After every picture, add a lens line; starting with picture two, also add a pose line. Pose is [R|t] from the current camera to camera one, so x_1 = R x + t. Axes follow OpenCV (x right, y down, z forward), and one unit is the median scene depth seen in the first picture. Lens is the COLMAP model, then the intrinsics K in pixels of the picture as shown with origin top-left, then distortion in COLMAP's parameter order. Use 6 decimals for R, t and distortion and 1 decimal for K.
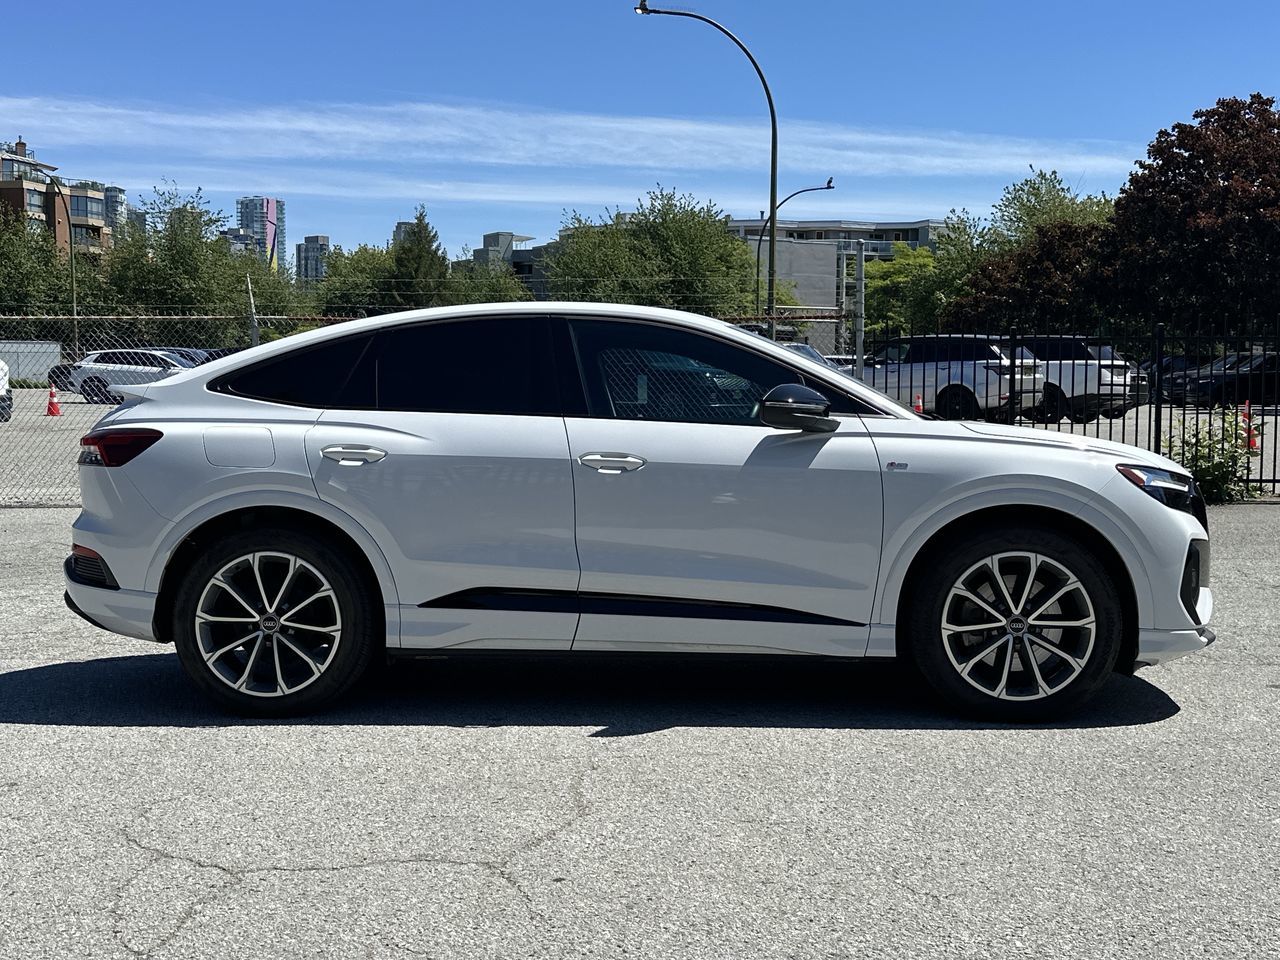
lens RADIAL K [[1634.9, 0, 634.2], [0, 1634.9, 490.9], [0, 0, 1]] dist [0.173956, 0.000000]
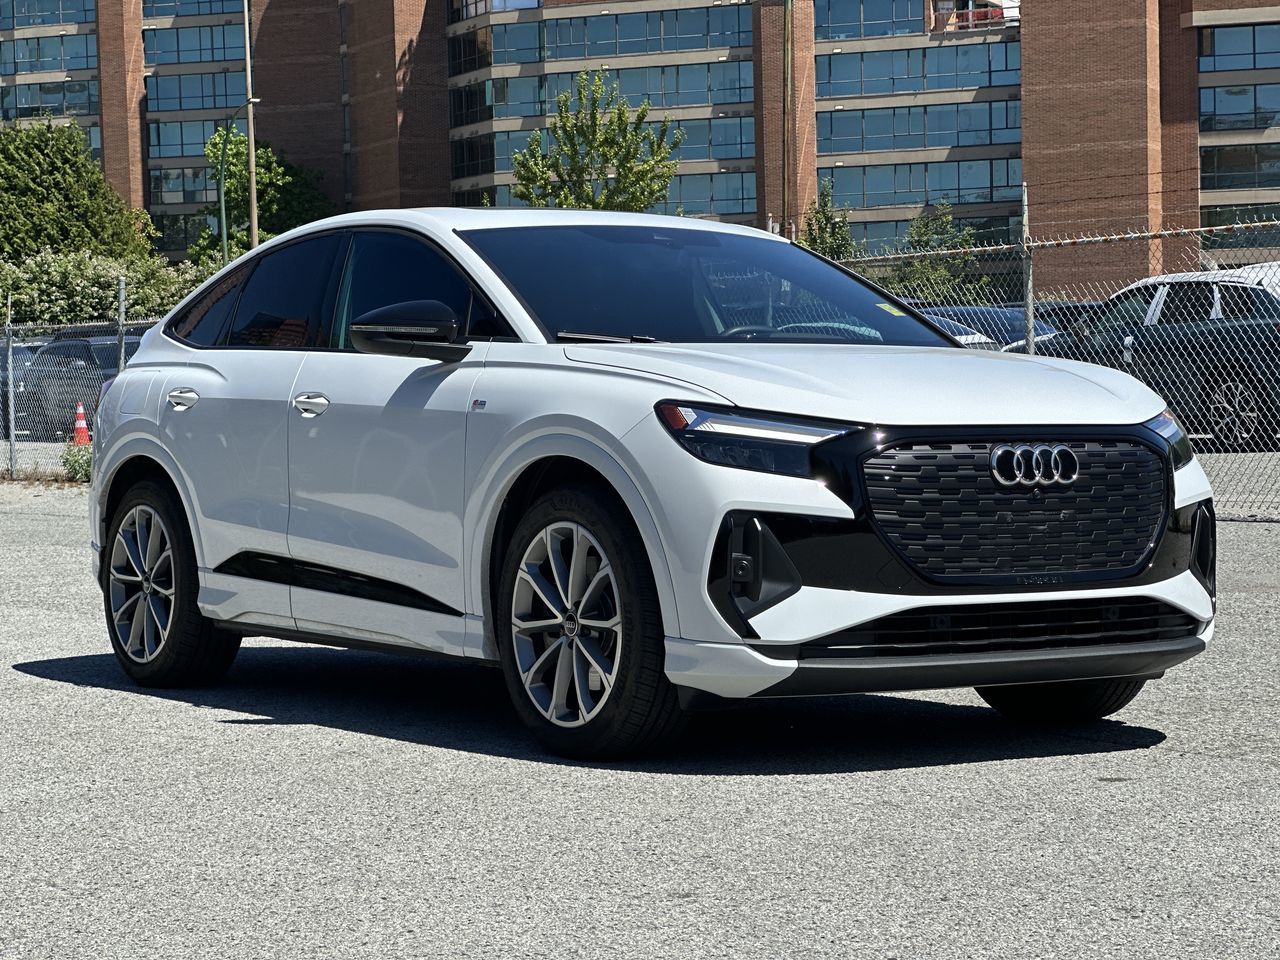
lens RADIAL K [[2705.5, 0, 649.7], [0, 2705.5, 486.4], [0, 0, 1]] dist [0.050242, 0.000000]
pose [[0.612641, 0.012480, -0.790263, 1.169493], [-0.011026, 0.999913, 0.007242, 0.012062], [0.790285, 0.004277, 0.612725, 0.295732]]
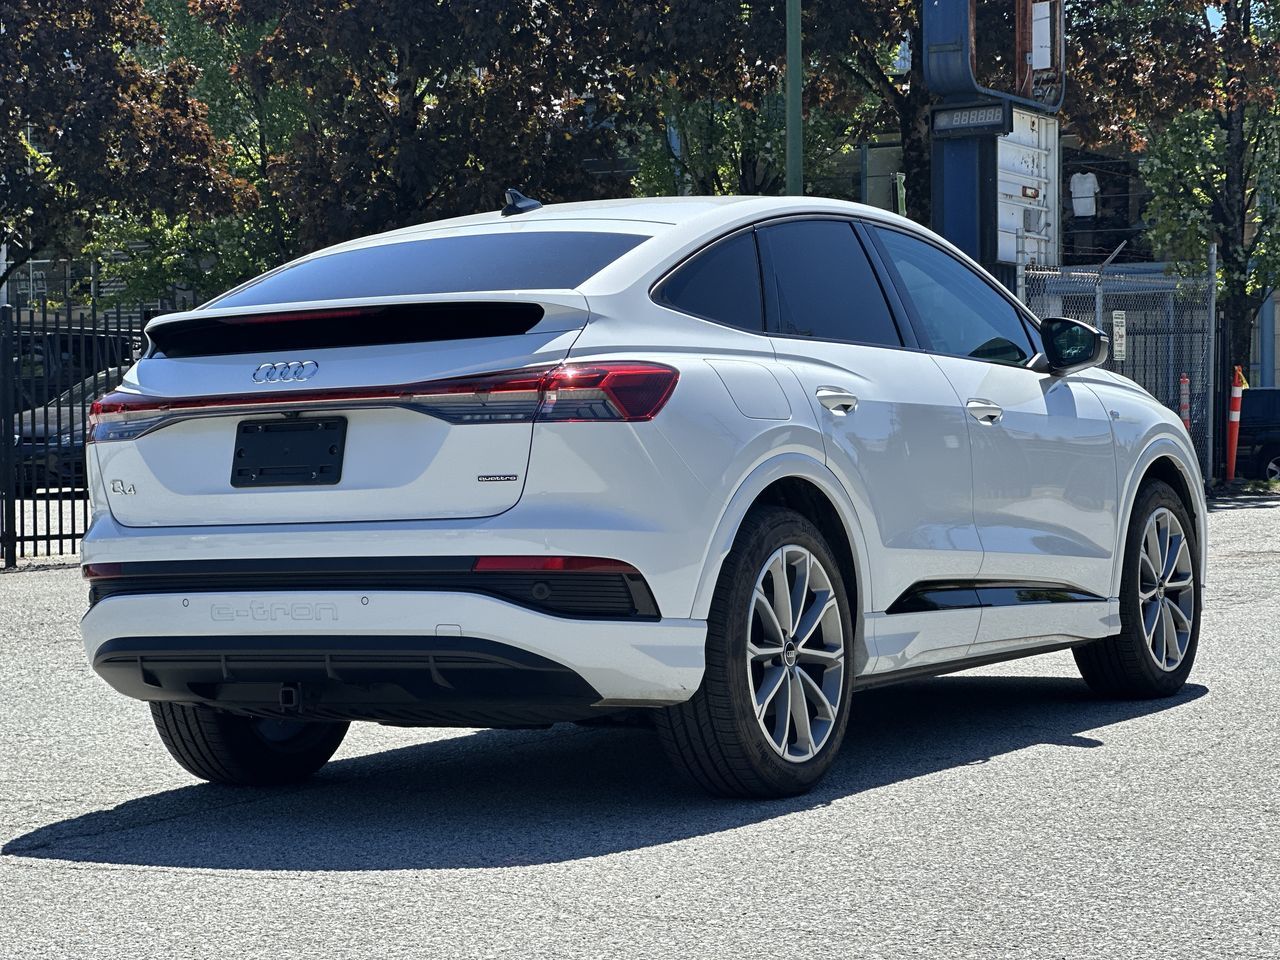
lens RADIAL K [[2752.9, 0, 587.7], [0, 2752.9, 504.4], [0, 0, 1]] dist [0.140293, 0.000000]
pose [[0.460031, -0.027559, 0.887475, -1.262230], [0.056335, 0.998410, 0.001802, 0.013798], [-0.886114, 0.049167, 0.460852, 0.564668]]
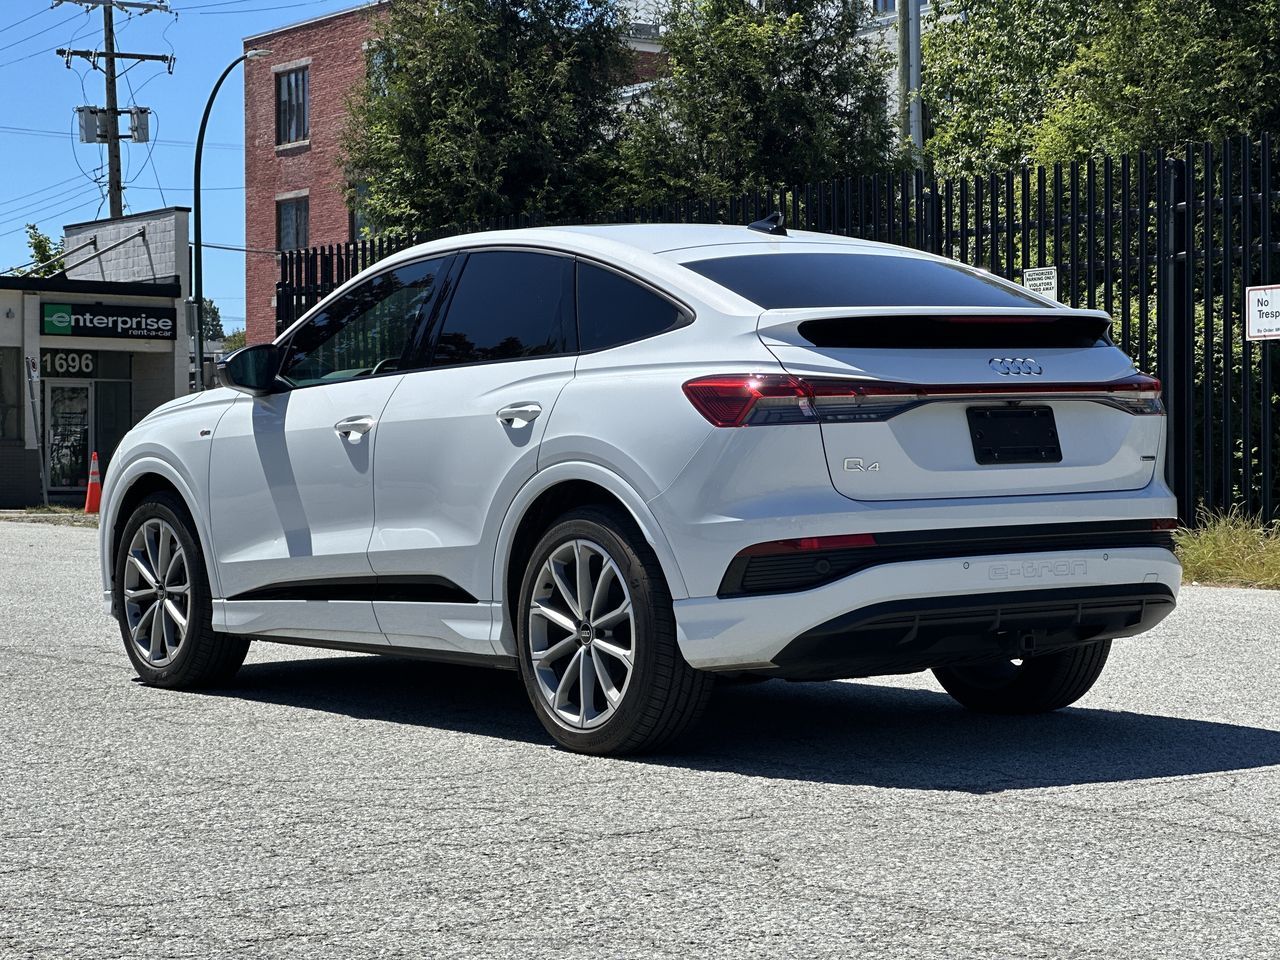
lens RADIAL K [[2752.9, 0, 630.5], [0, 2752.9, 472.8], [0, 0, 1]] dist [0.140293, 0.000000]
pose [[-0.623647, -0.002742, 0.781701, -1.241285], [0.038789, 0.998653, 0.034449, -0.044464], [-0.780743, 0.051806, -0.622701, 2.092167]]
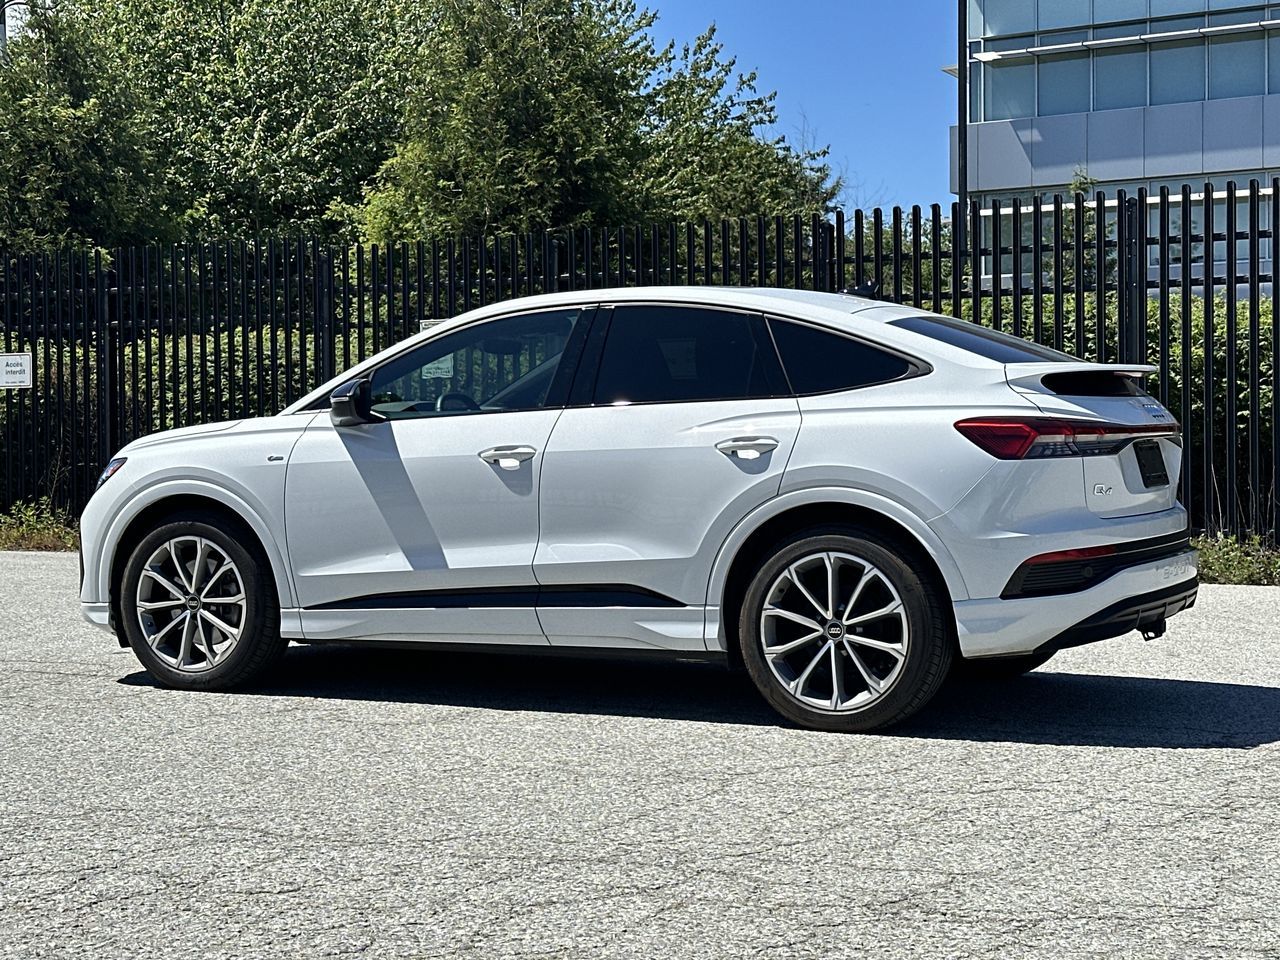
lens RADIAL K [[2201.0, 0, 598.4], [0, 2201.0, 468.0], [0, 0, 1]] dist [0.136870, 0.000000]
pose [[-0.908134, -0.000343, 0.418680, -0.610674], [0.020039, 0.998818, 0.044283, -0.074392], [-0.418200, 0.048605, -0.907054, 2.485423]]
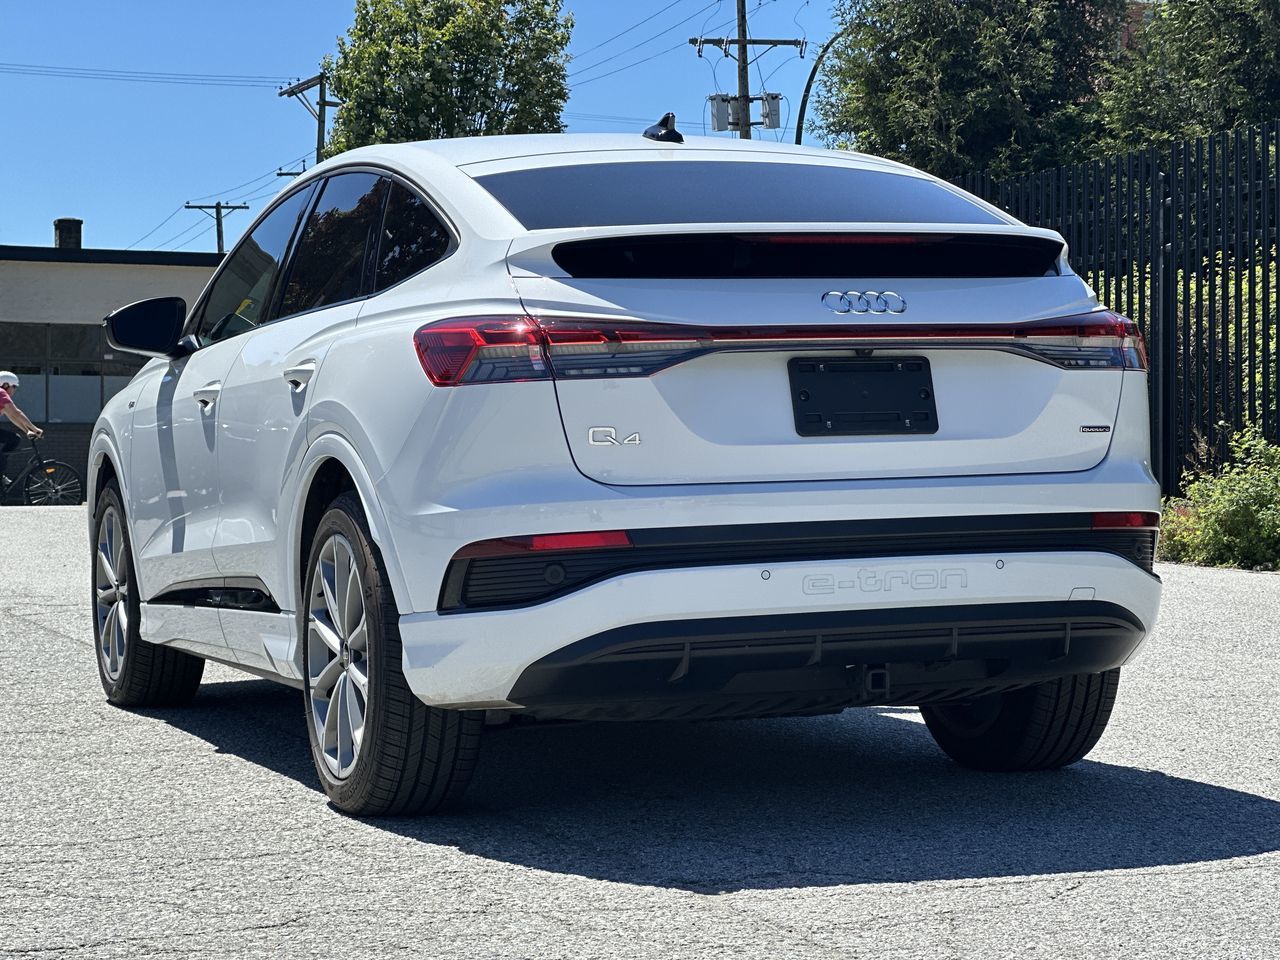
lens RADIAL K [[2752.9, 0, 643.7], [0, 2752.9, 485.5], [0, 0, 1]] dist [0.140293, 0.000000]
pose [[-0.405109, -0.010853, 0.914204, -1.176353], [0.044732, 0.998497, 0.031676, -0.013980], [-0.913173, 0.053726, -0.404015, 1.606089]]
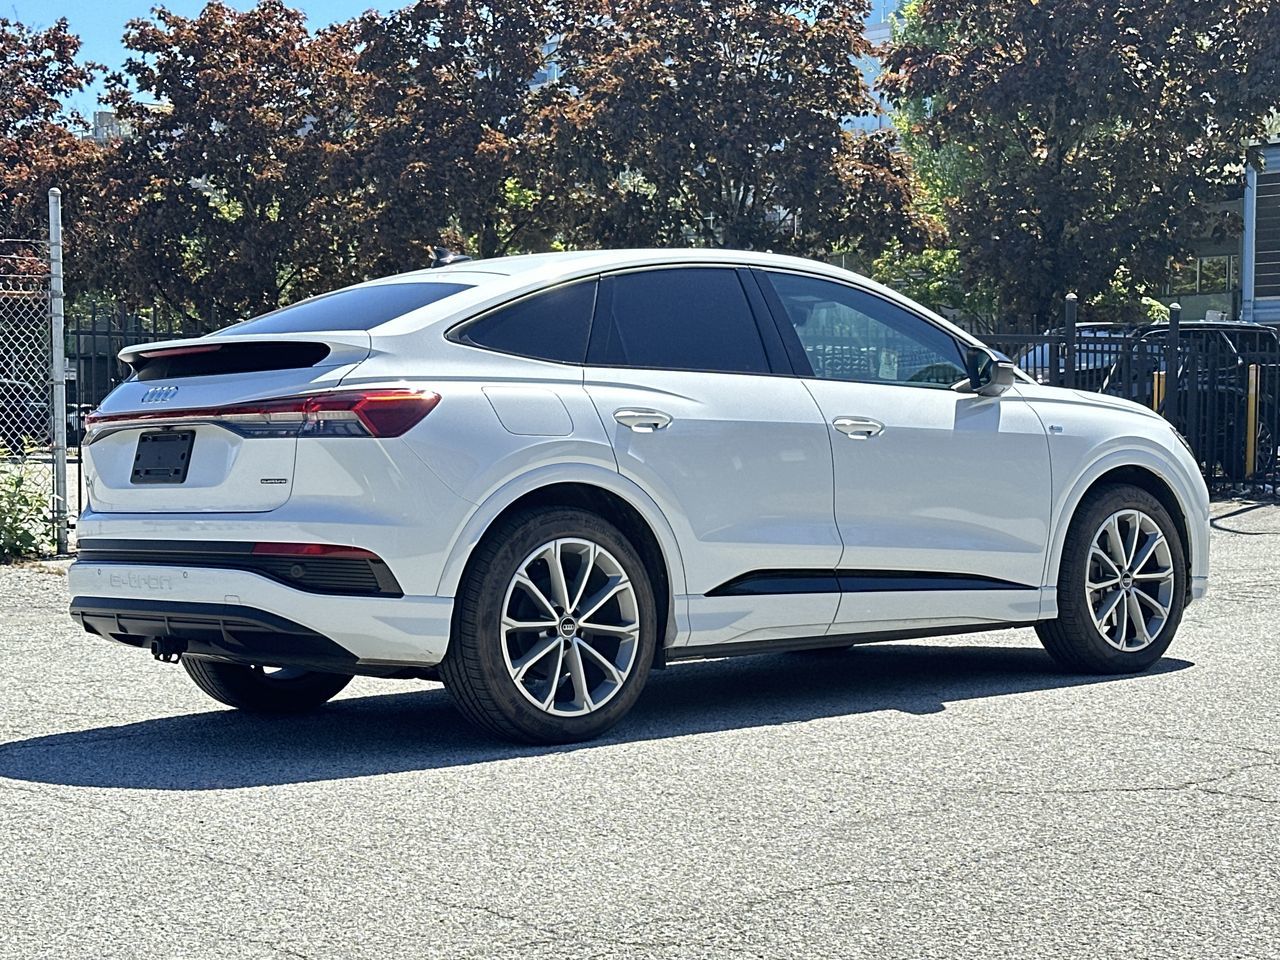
lens RADIAL K [[2201.0, 0, 627.4], [0, 2201.0, 473.5], [0, 0, 1]] dist [0.136870, 0.000000]
pose [[0.714233, -0.016075, 0.699723, -0.974144], [0.036497, 0.999231, -0.014298, 0.021490], [-0.698956, 0.035750, 0.714271, 0.202162]]
